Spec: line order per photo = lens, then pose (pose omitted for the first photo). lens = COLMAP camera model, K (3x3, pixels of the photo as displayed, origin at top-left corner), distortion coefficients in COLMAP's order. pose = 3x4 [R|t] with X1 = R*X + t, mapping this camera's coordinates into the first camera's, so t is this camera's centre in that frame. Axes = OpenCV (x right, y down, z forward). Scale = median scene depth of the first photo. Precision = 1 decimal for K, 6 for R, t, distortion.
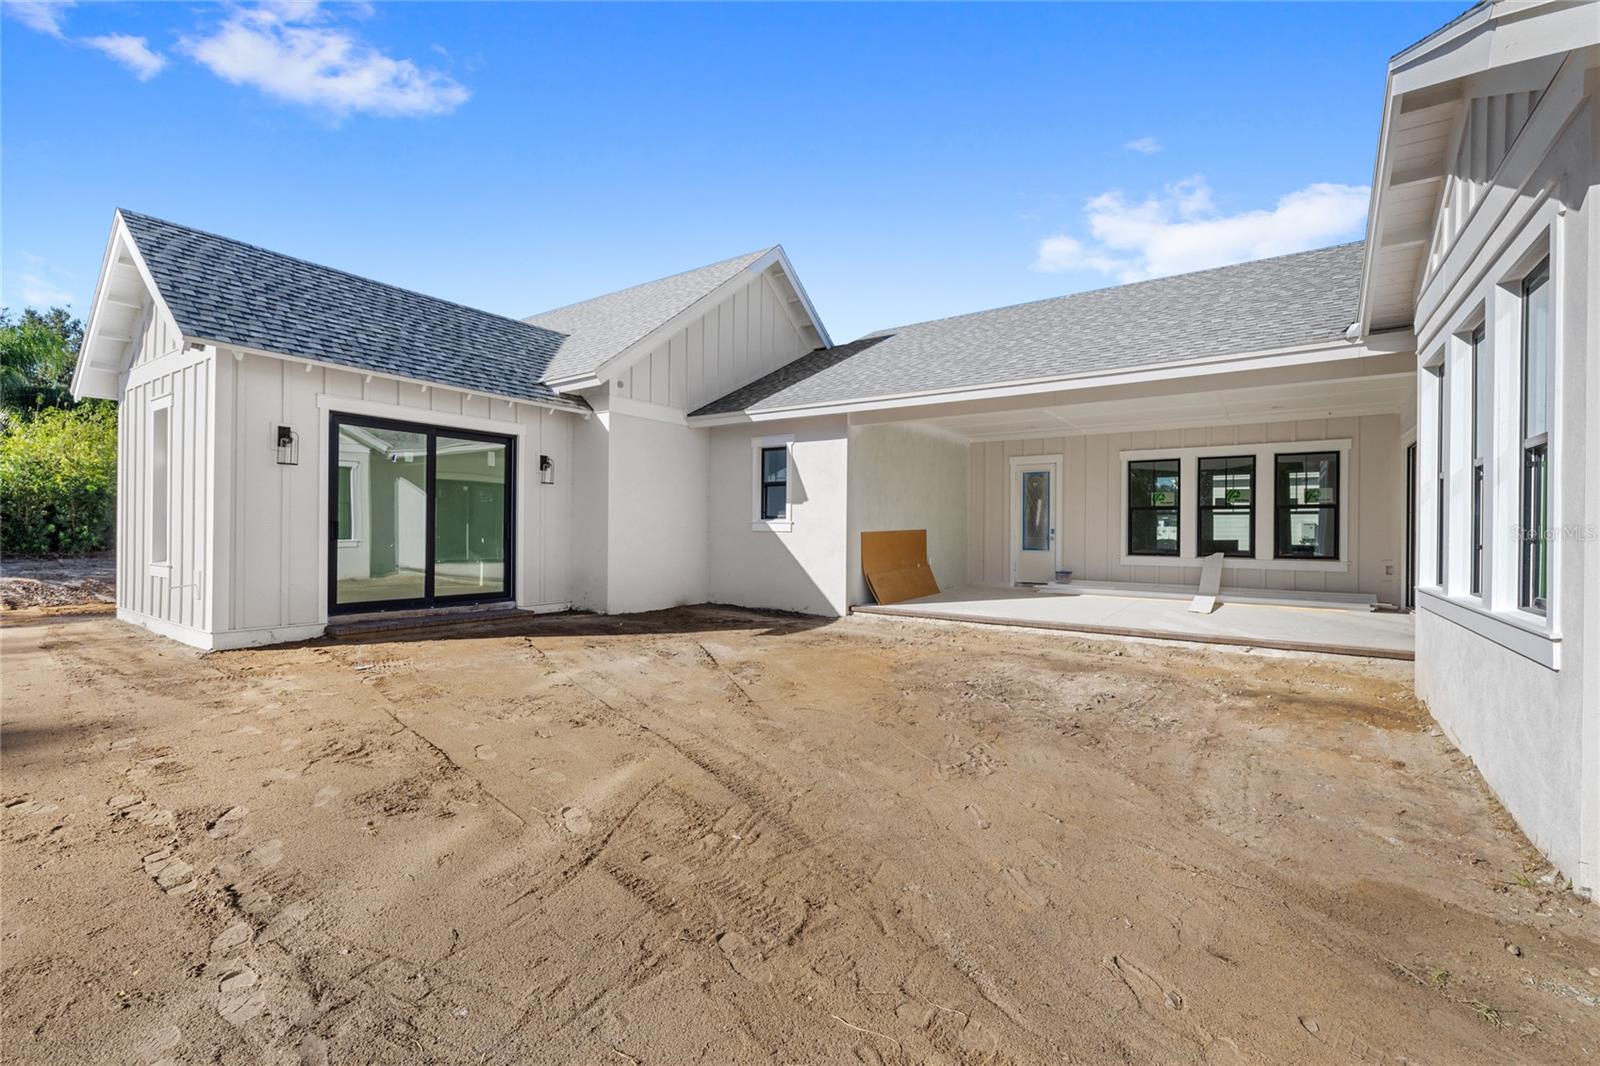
lens RADIAL K [[679.7, 0, 802.5], [0, 679.7, 518.3], [0, 0, 1]] dist [0.002446, -0.000084]
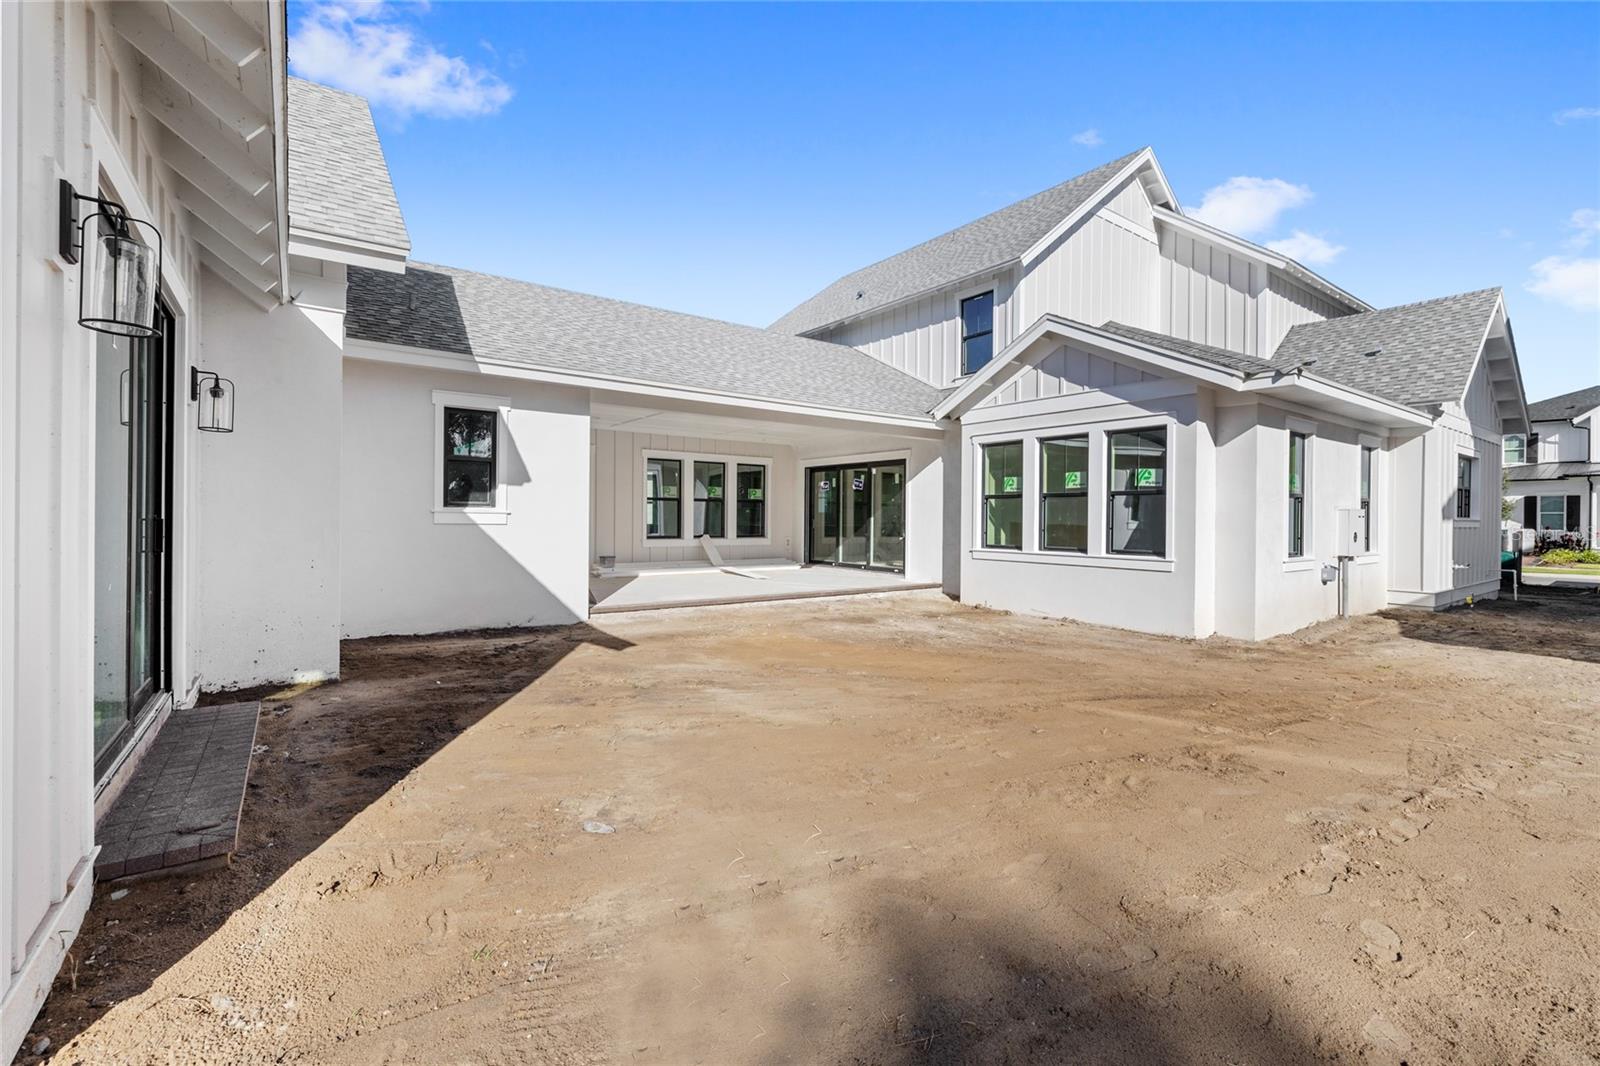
lens RADIAL K [[679.7, 0, 802.5], [0, 679.7, 518.3], [0, 0, 1]] dist [0.002446, -0.000084]
pose [[0.320513, -0.006776, 0.947220, -0.636680], [-0.023737, 0.999603, 0.015183, -0.006814], [-0.946947, -0.027350, 0.320224, 0.433236]]
